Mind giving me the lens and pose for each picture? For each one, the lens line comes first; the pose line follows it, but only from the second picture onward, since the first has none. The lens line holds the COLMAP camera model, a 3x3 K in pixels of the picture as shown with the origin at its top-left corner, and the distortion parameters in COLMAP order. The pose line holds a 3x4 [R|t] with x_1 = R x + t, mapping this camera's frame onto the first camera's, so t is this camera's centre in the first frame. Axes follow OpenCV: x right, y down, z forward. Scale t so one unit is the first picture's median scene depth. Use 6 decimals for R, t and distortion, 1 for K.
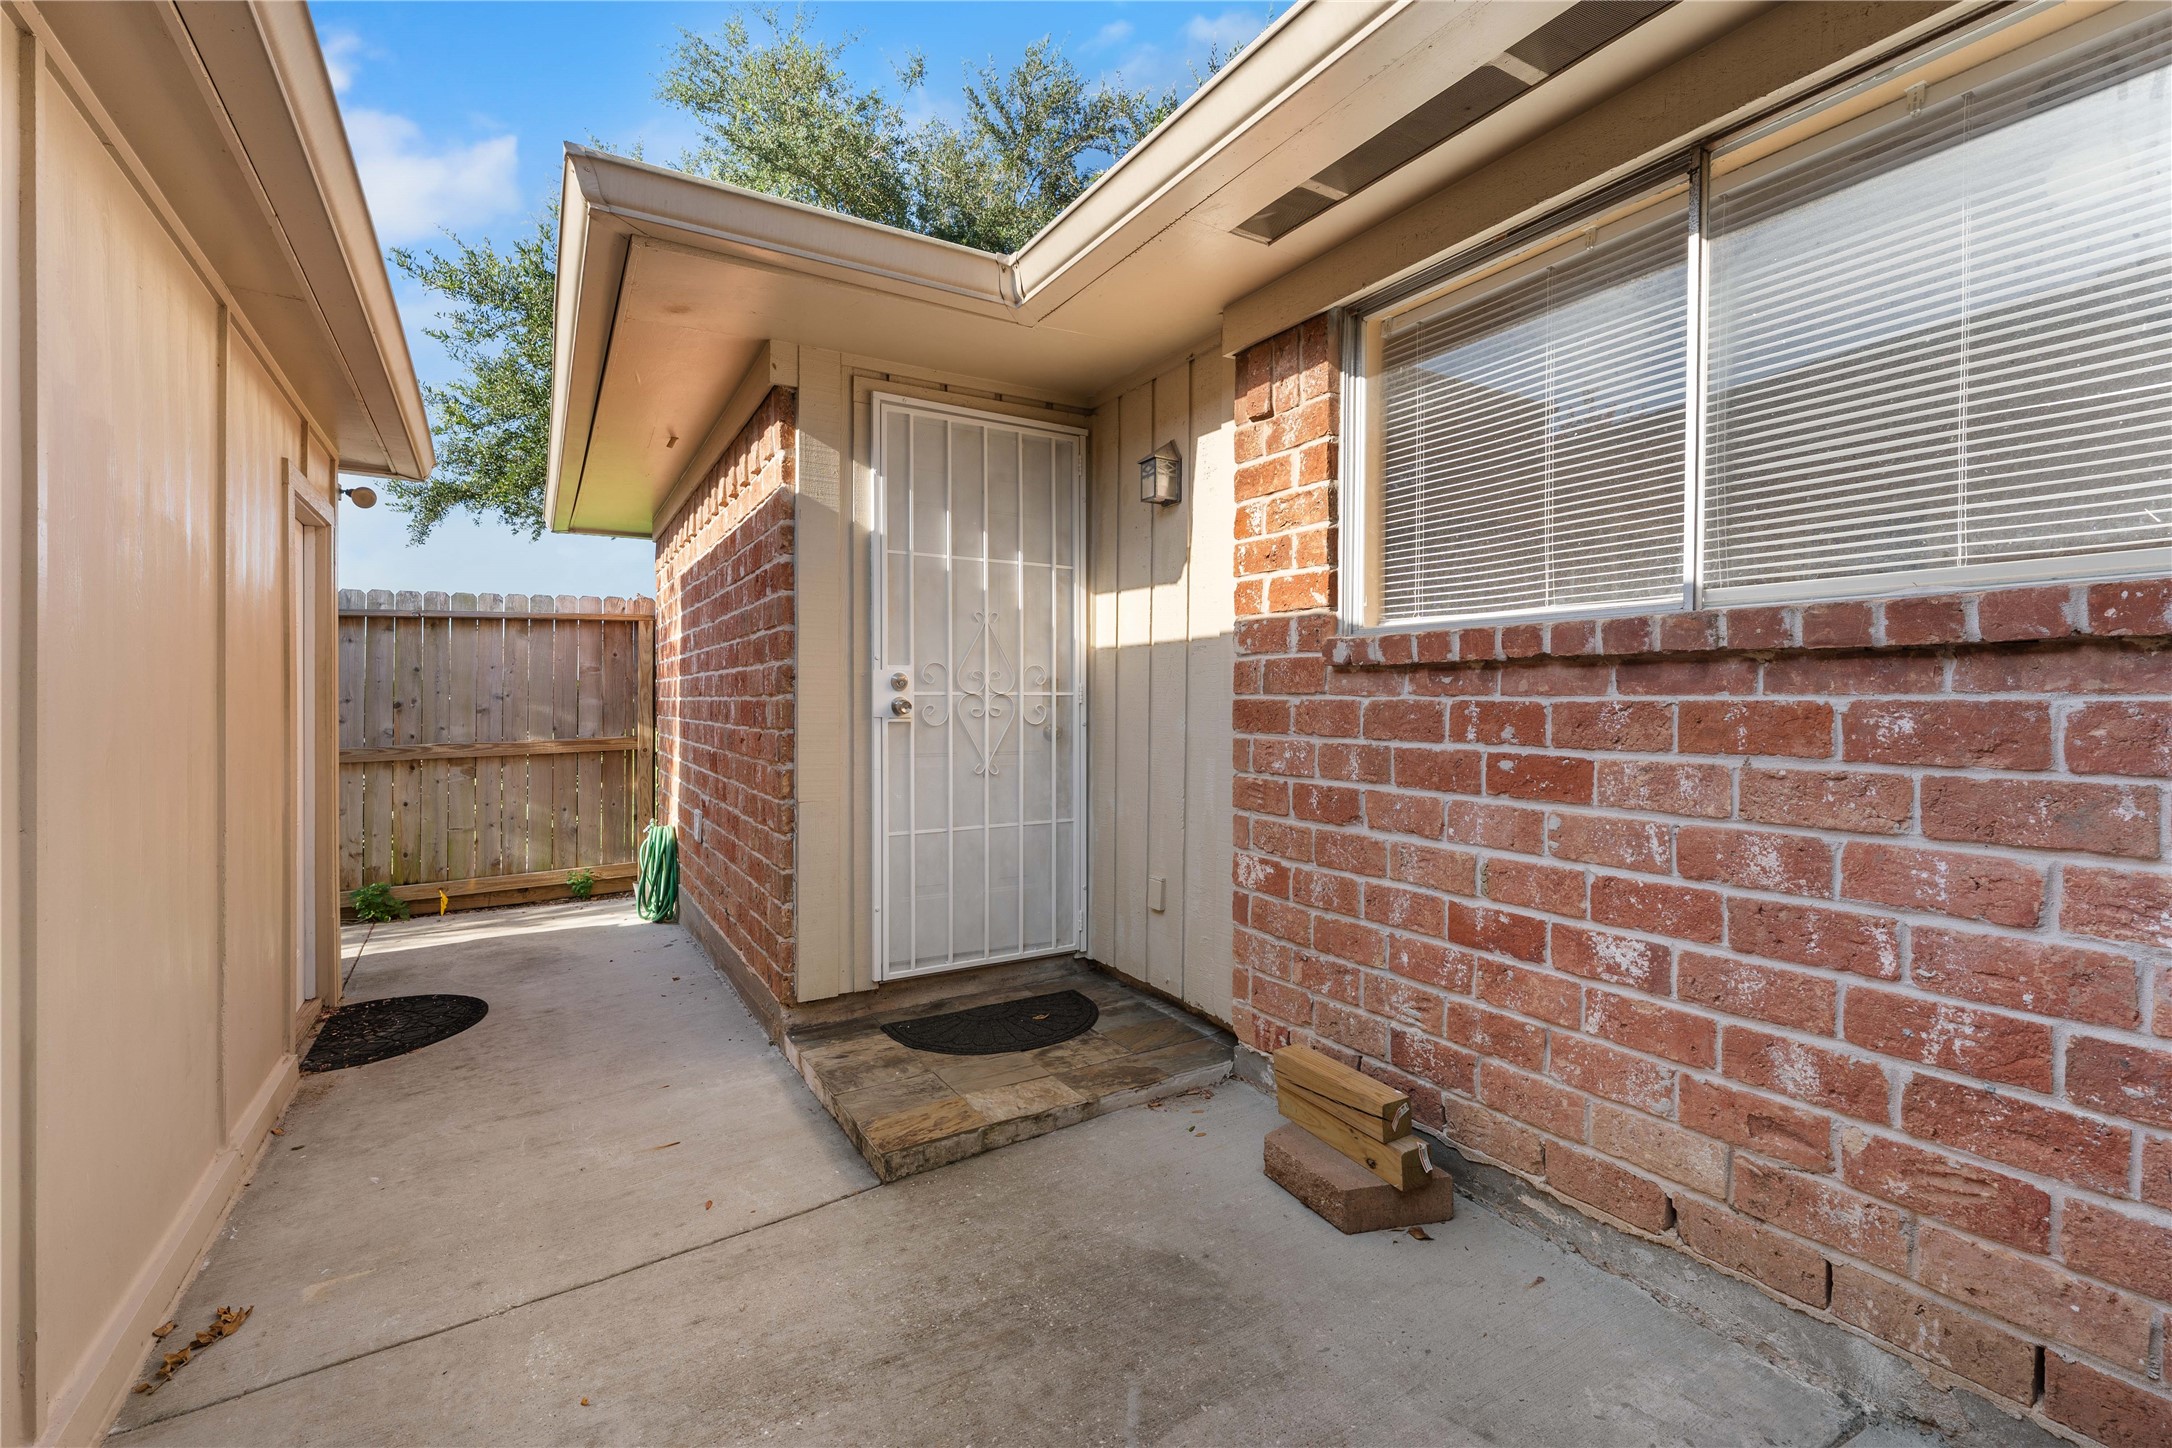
lens RADIAL K [[960.3, 0, 1080.7], [0, 960.3, 720.9], [0, 0, 1]] dist [0.000306, 0.000094]
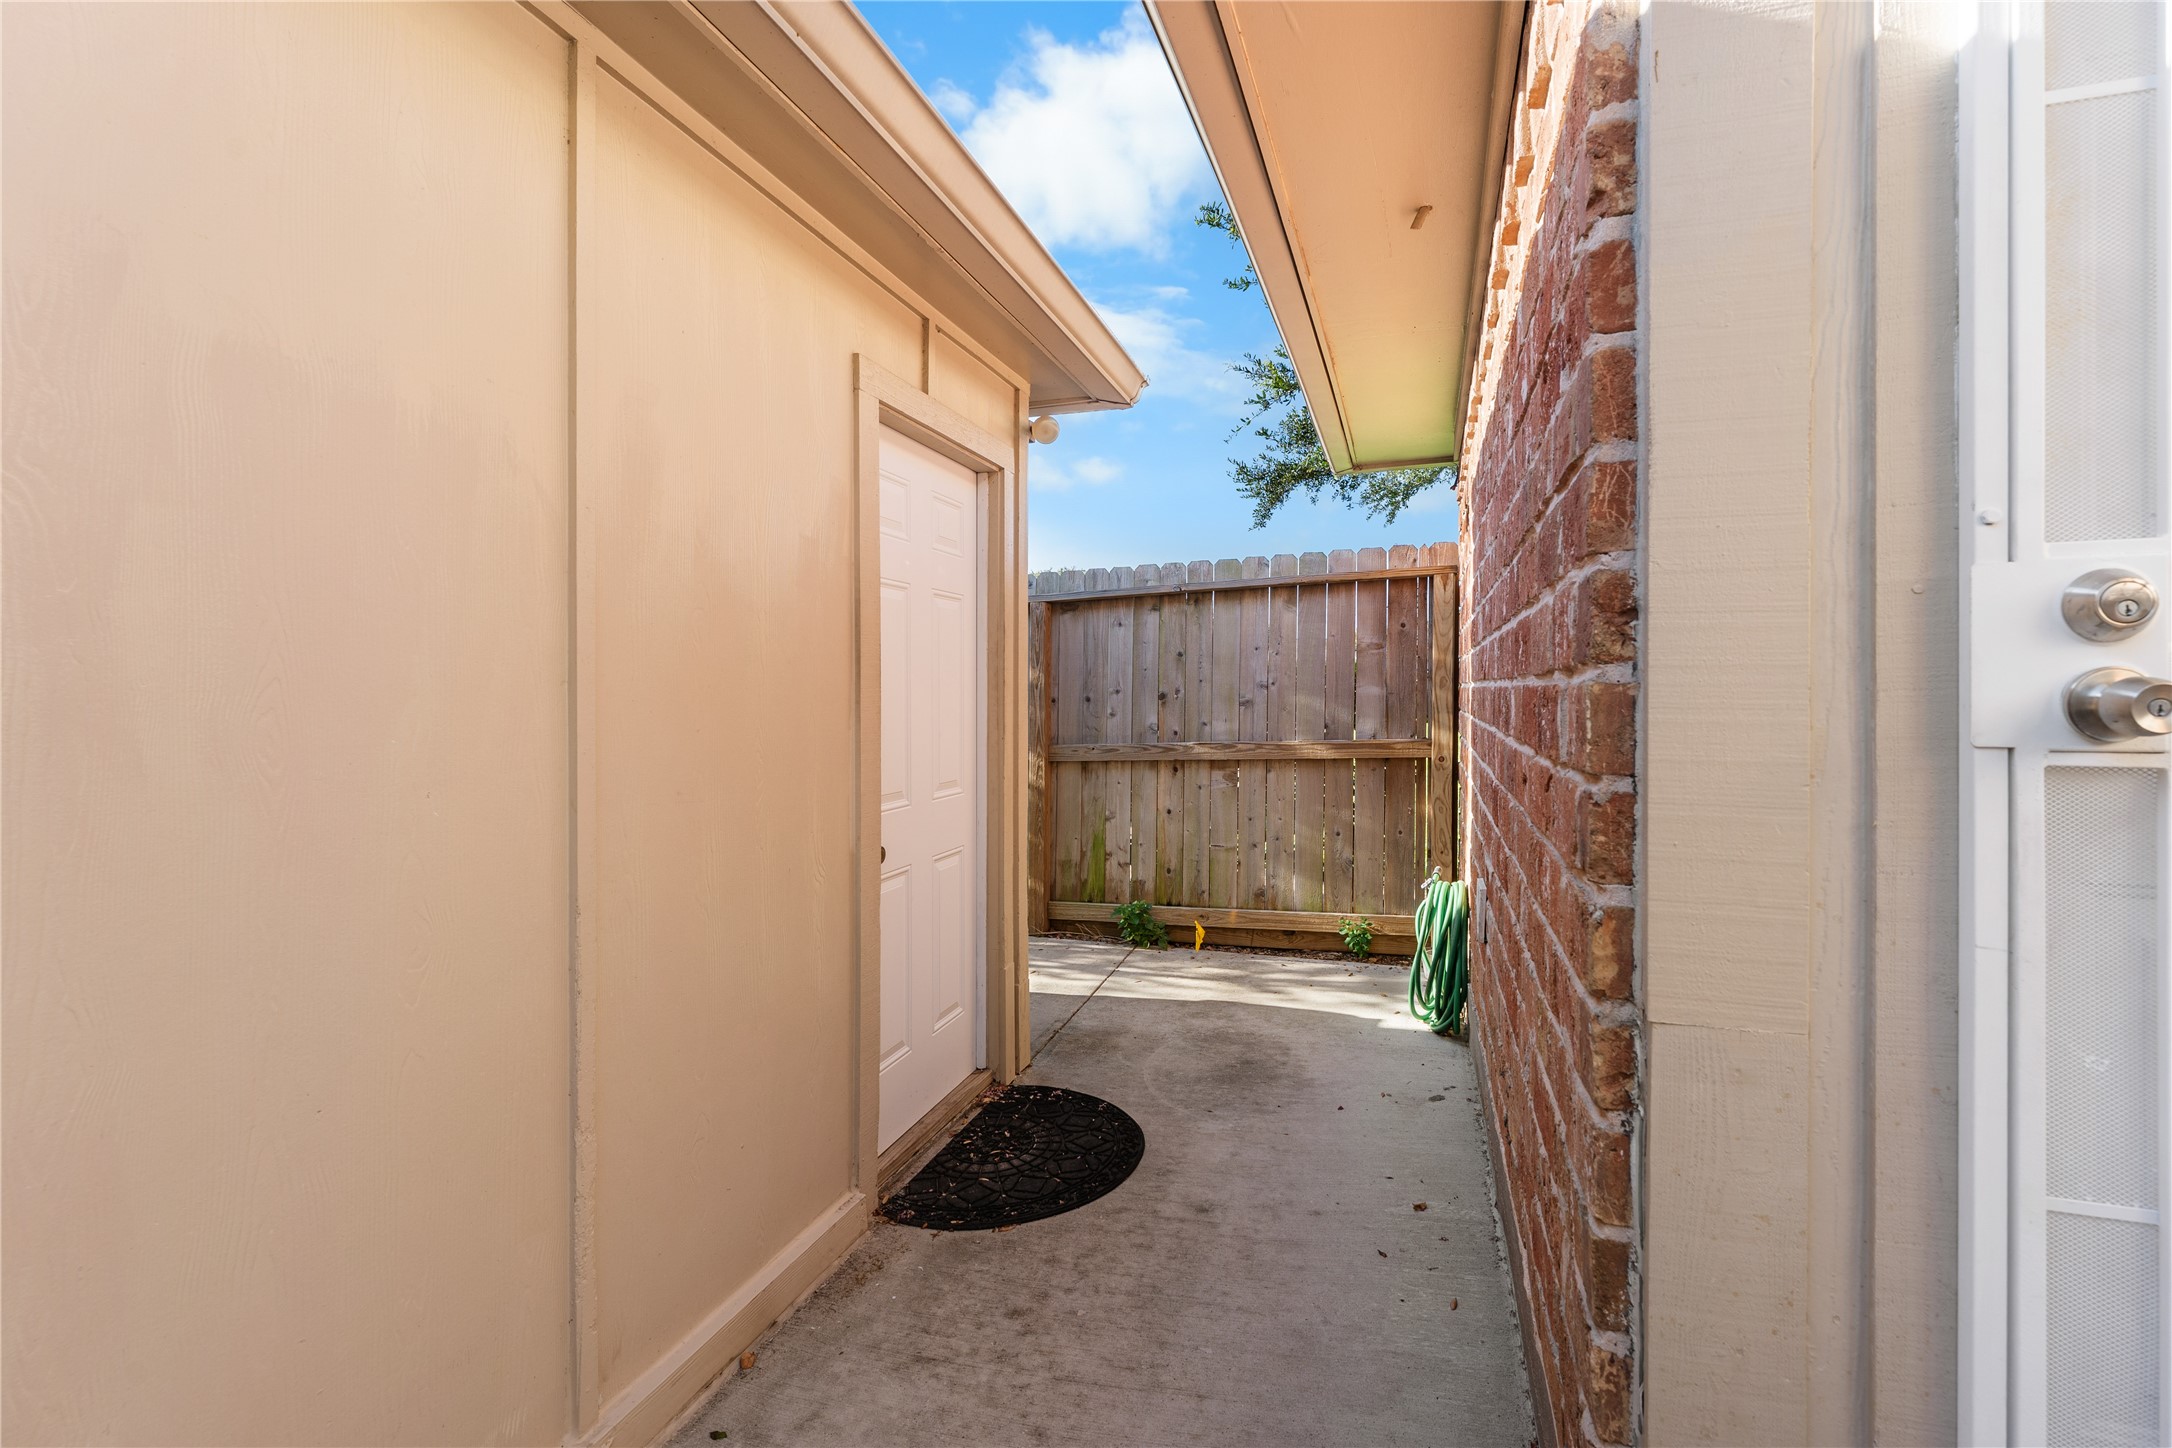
lens RADIAL K [[960.3, 0, 1076.3], [0, 960.3, 696.9], [0, 0, 1]] dist [0.000306, 0.000094]
pose [[0.647020, -0.000712, -0.762473, -0.207091], [-0.008669, 0.999928, -0.008289, -0.015621], [0.762424, 0.011973, 0.646967, 0.766078]]
